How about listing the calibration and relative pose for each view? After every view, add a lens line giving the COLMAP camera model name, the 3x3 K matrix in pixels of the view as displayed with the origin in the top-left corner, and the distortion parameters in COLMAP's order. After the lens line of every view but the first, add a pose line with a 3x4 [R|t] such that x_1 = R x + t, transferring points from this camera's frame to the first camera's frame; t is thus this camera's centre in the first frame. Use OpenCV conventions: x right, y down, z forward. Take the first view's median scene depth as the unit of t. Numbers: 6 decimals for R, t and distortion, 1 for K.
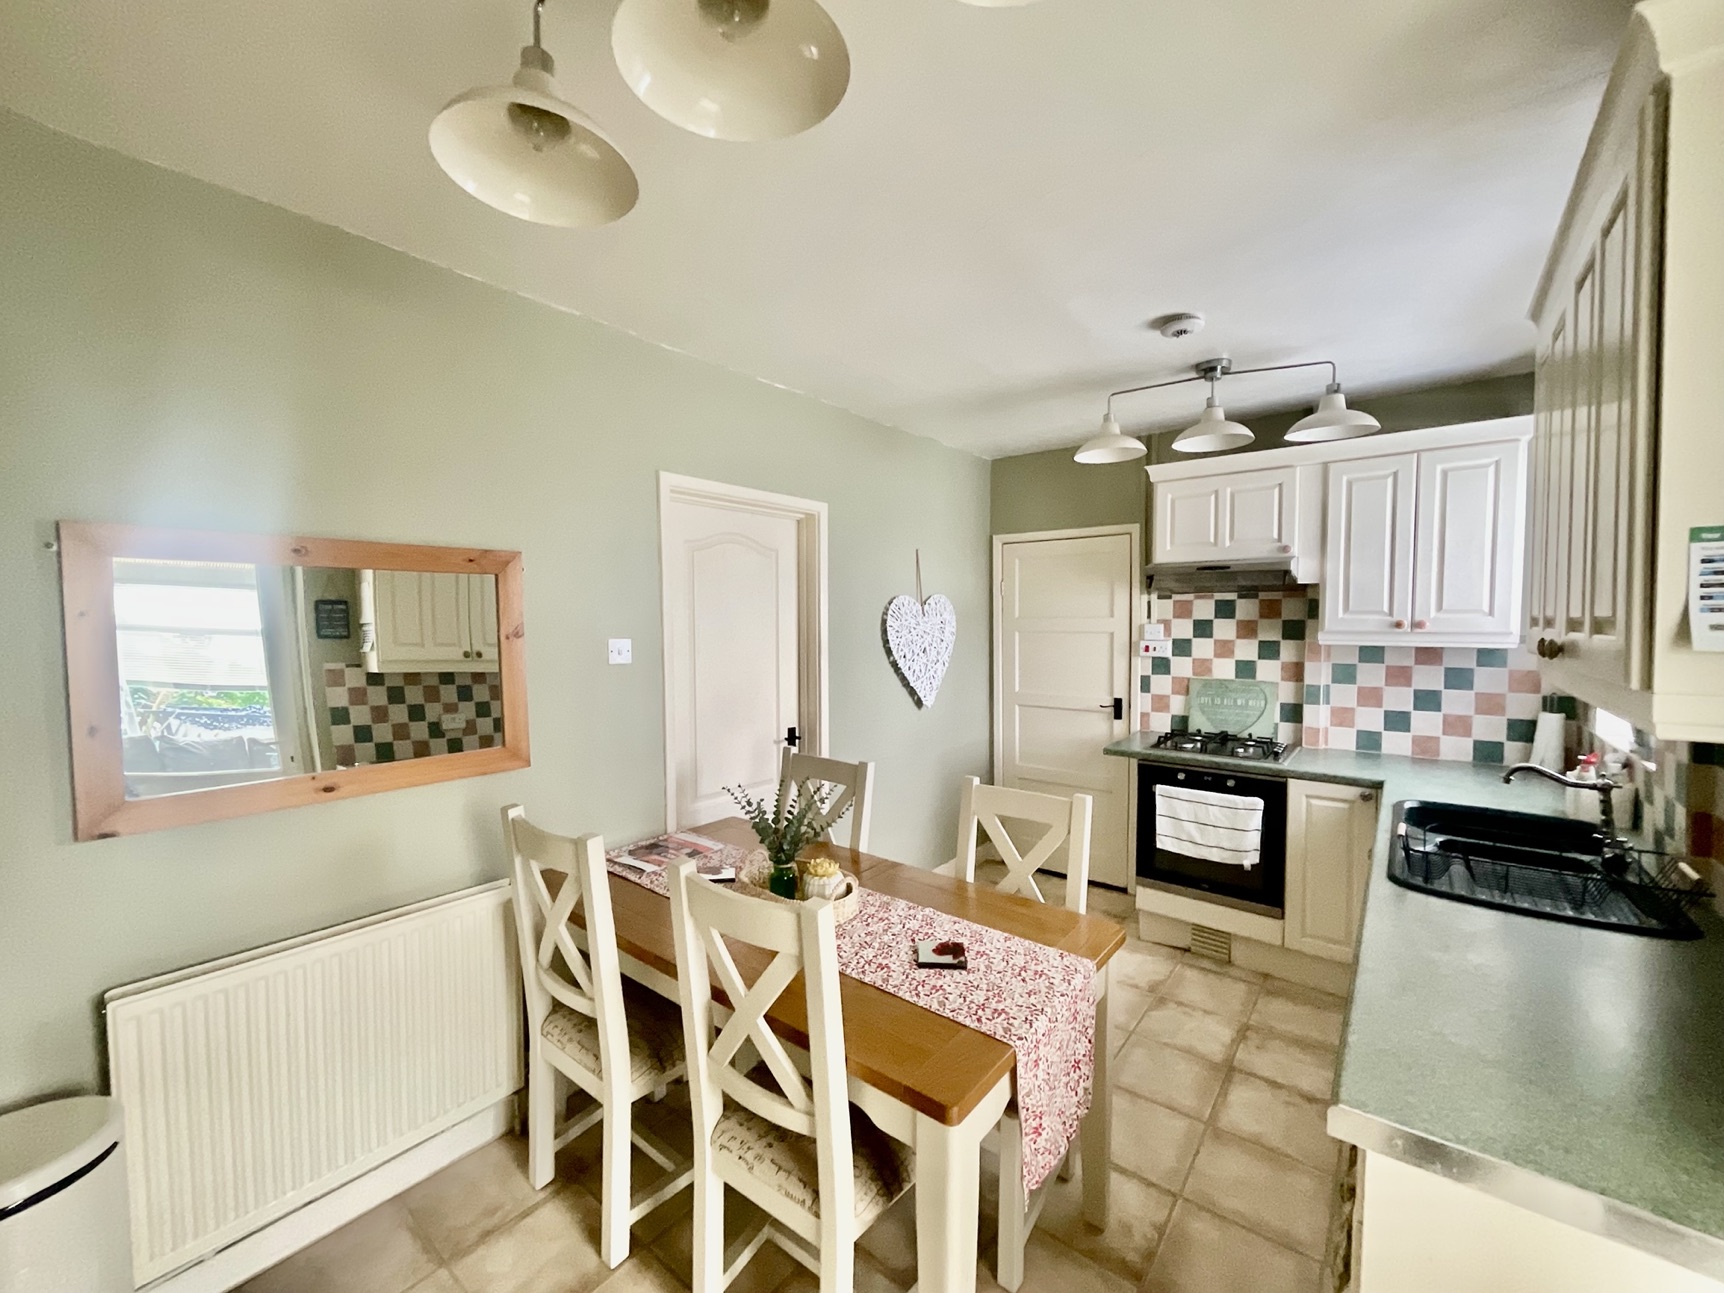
lens RADIAL K [[700.4, 0, 864.3], [0, 700.4, 648.4], [0, 0, 1]] dist [-0.000560, 0.000335]
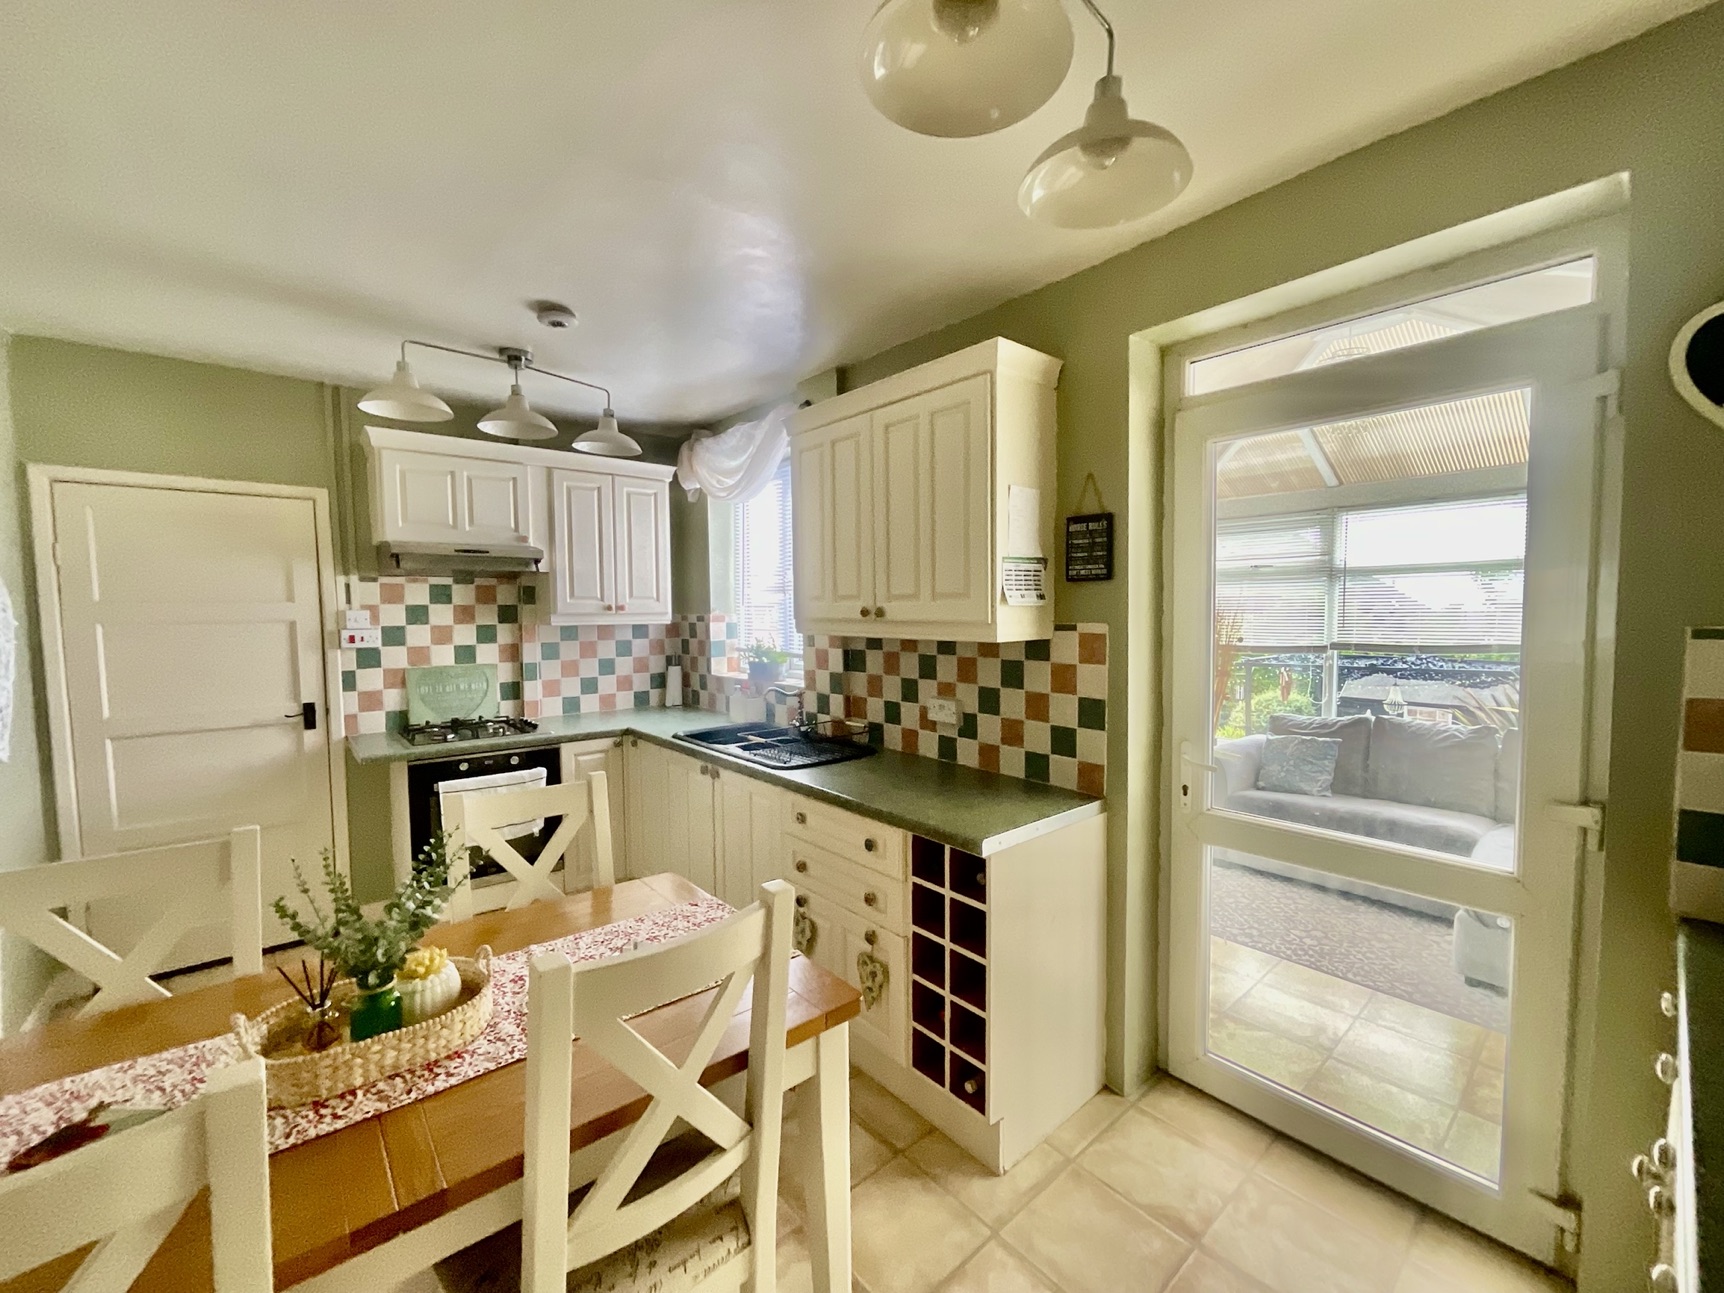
lens RADIAL K [[700.4, 0, 860.8], [0, 700.4, 646.7], [0, 0, 1]] dist [-0.000560, 0.000335]
pose [[0.203242, -0.053412, 0.977671, -0.333274], [0.049459, 0.997796, 0.044229, 0.002708], [-0.977878, 0.039366, 0.205436, 0.243192]]
